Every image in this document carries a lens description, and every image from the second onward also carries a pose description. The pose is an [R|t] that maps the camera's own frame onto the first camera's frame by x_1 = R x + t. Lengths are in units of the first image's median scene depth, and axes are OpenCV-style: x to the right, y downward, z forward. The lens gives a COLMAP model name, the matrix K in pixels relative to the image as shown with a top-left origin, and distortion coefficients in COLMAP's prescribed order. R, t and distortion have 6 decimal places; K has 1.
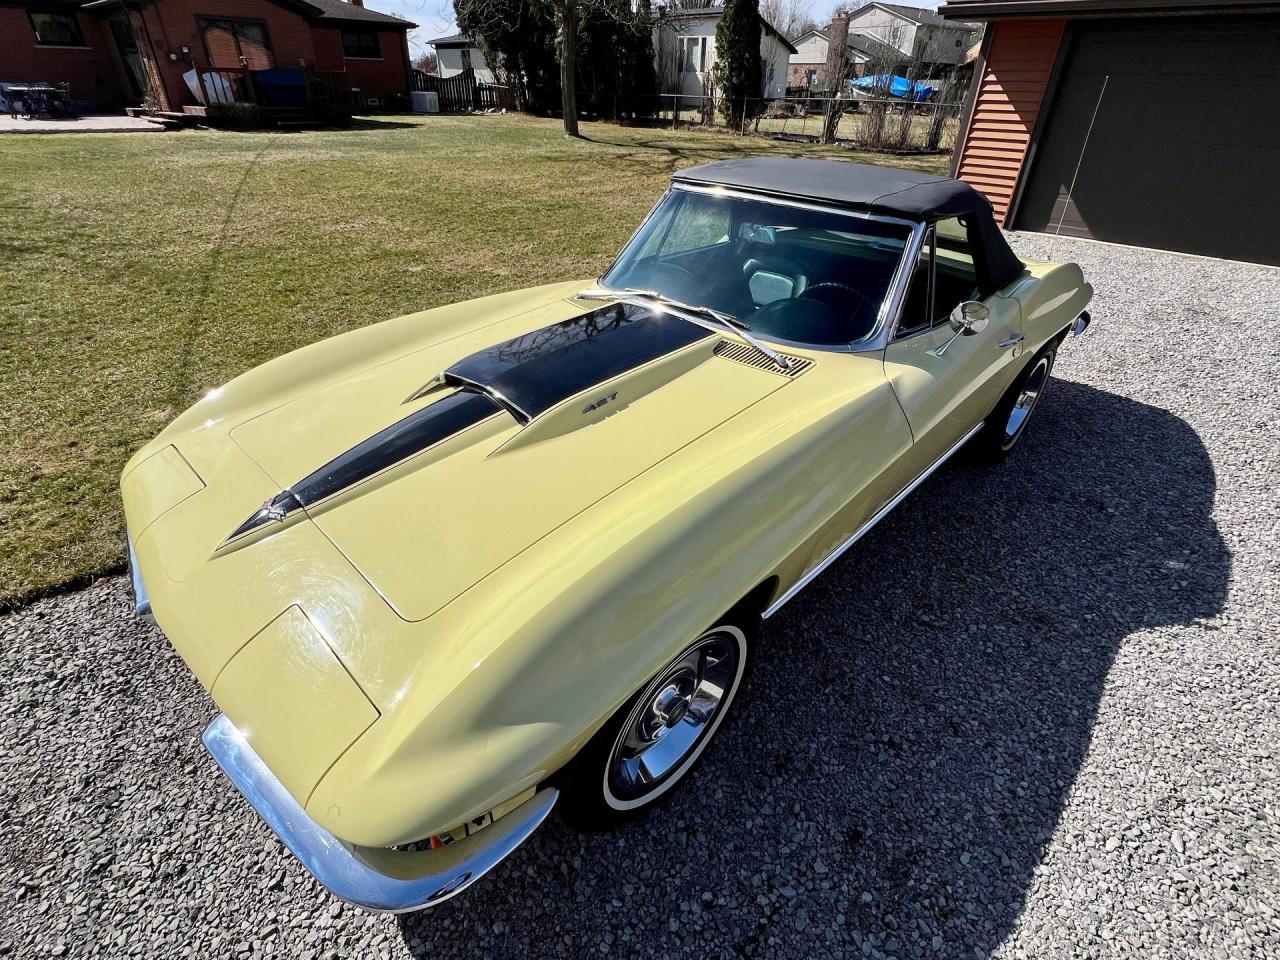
lens RADIAL K [[630.5, 0, 631.7], [0, 630.5, 474.2], [0, 0, 1]] dist [-0.002027, 0.000578]
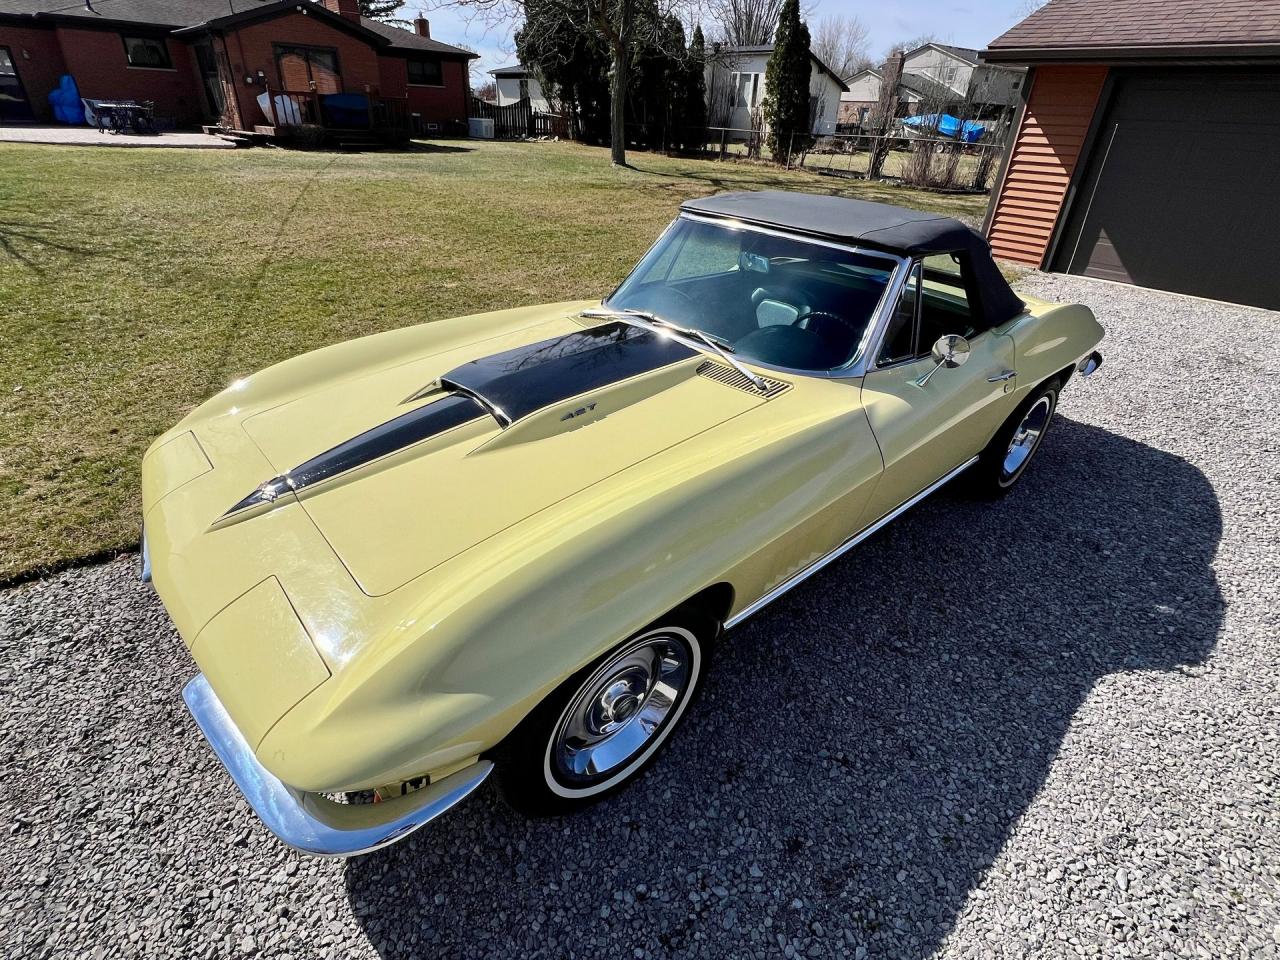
lens RADIAL K [[630.5, 0, 632.0], [0, 630.5, 478.6], [0, 0, 1]] dist [-0.002027, 0.000578]
pose [[0.996979, 0.057141, -0.052612, 0.093237], [-0.058809, 0.997797, -0.030718, 0.023335], [0.050741, 0.033719, 0.998142, -0.044674]]
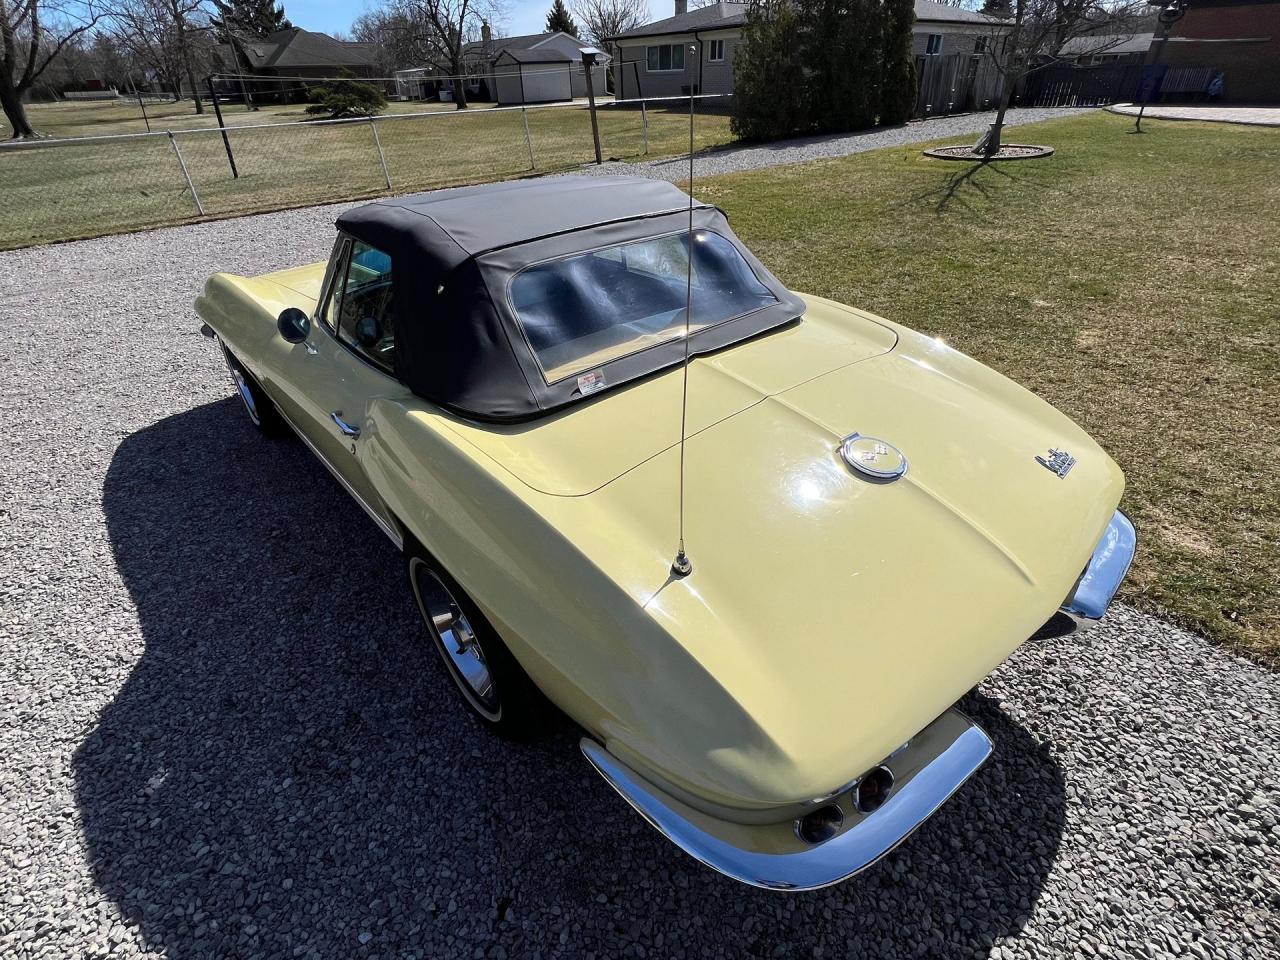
lens RADIAL K [[630.5, 0, 639.6], [0, 630.5, 477.4], [0, 0, 1]] dist [-0.002027, 0.000578]
pose [[-0.080265, 0.520497, -0.850082, 1.636345], [-0.507268, 0.712806, 0.484341, -0.932279], [0.858042, 0.470095, 0.206818, 1.526587]]
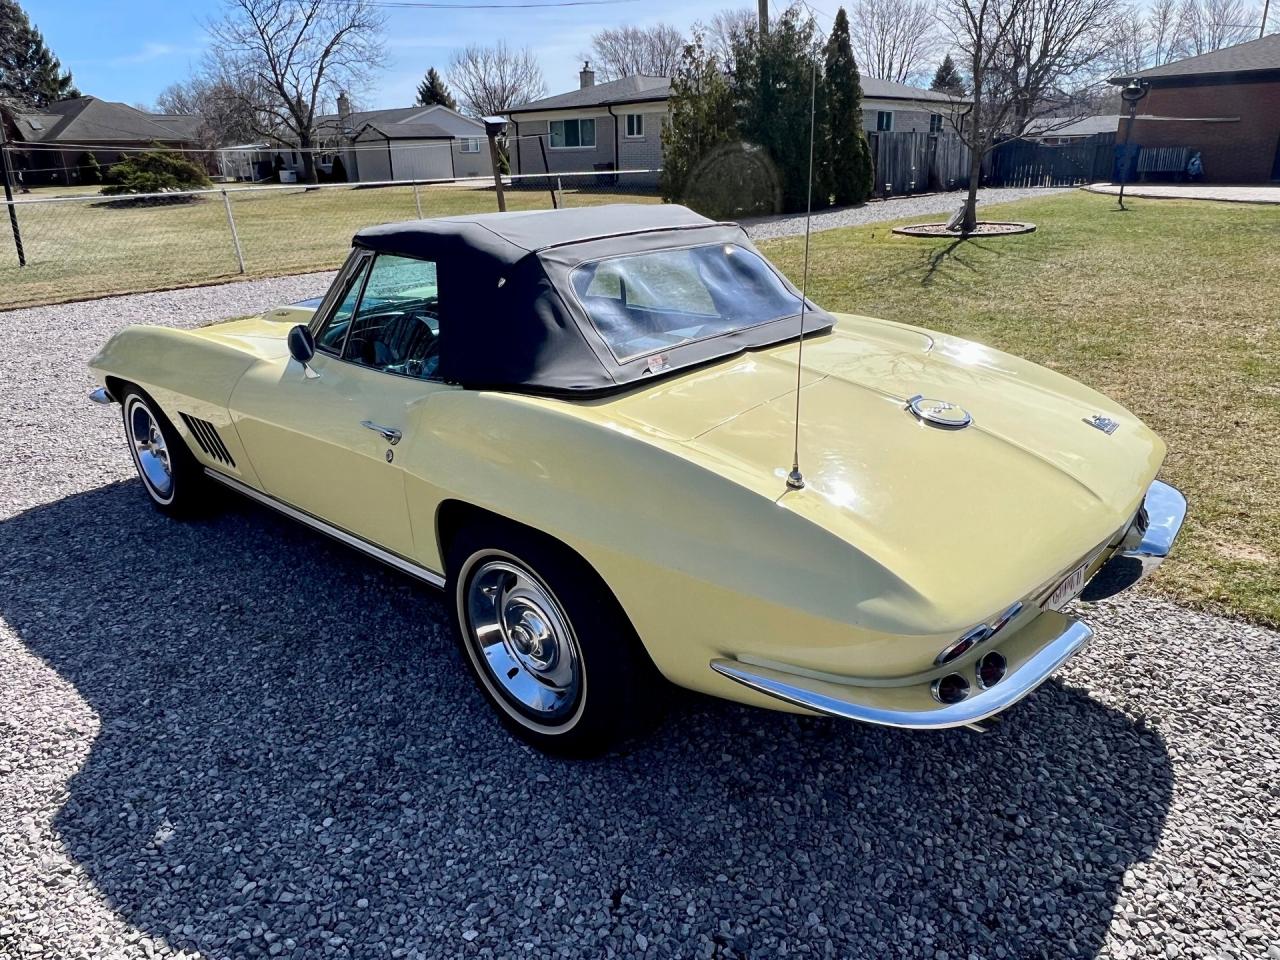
lens RADIAL K [[869.8, 0, 638.6], [0, 869.8, 477.7], [0, 0, 1]] dist [-0.001327, 0.000003]
pose [[0.035942, 0.328105, -0.943957, 2.026255], [-0.511809, 0.817334, 0.264605, -0.750475], [0.858347, 0.473616, 0.197304, 1.400656]]
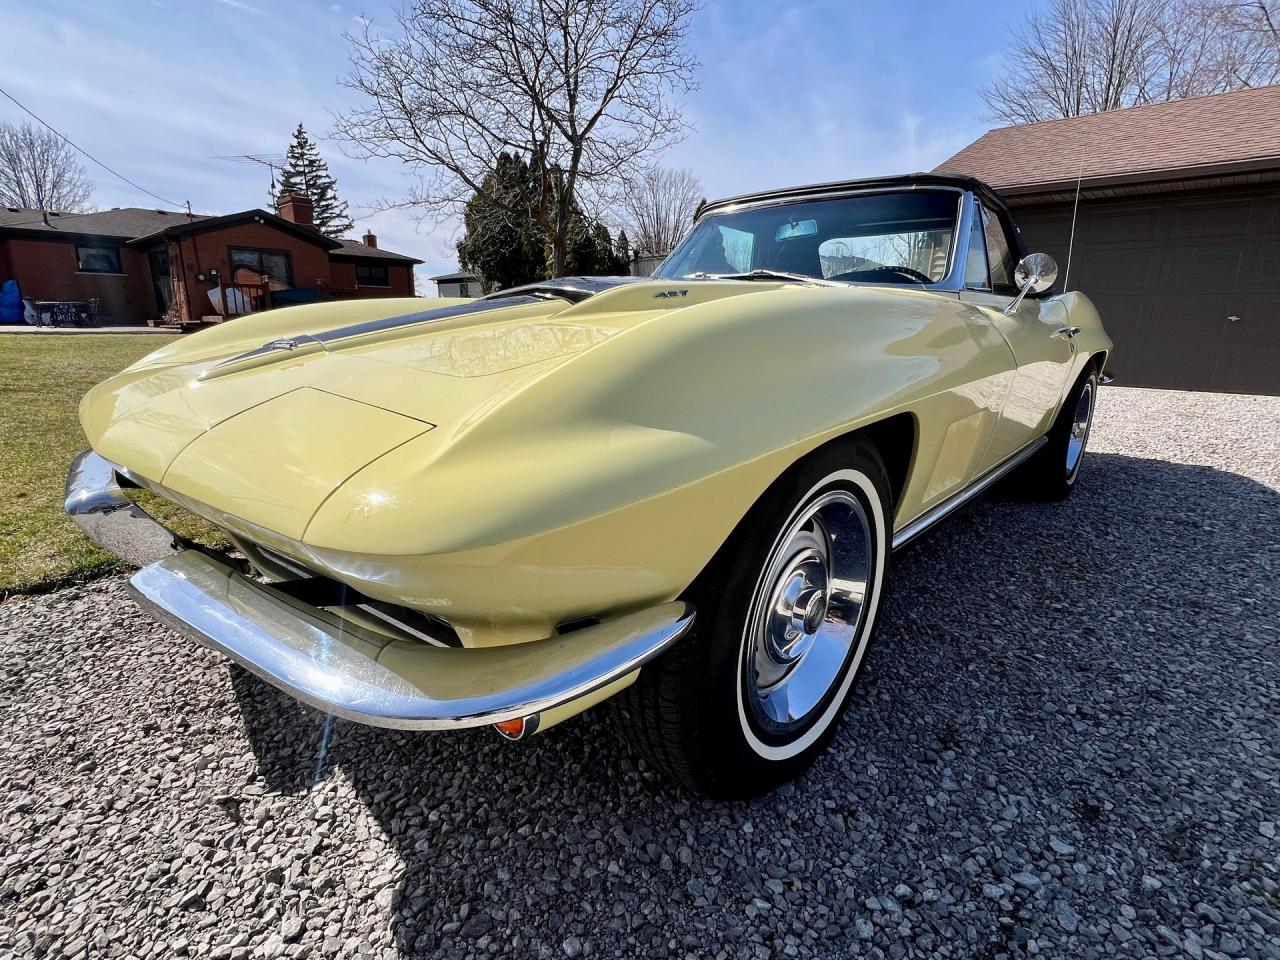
lens RADIAL K [[630.5, 0, 633.8], [0, 630.5, 486.3], [0, 0, 1]] dist [-0.002027, 0.000578]
pose [[0.999160, -0.015942, 0.037754, -0.125870], [0.026410, 0.954906, -0.295731, 0.360997], [-0.031337, 0.296480, 0.954525, 0.230183]]
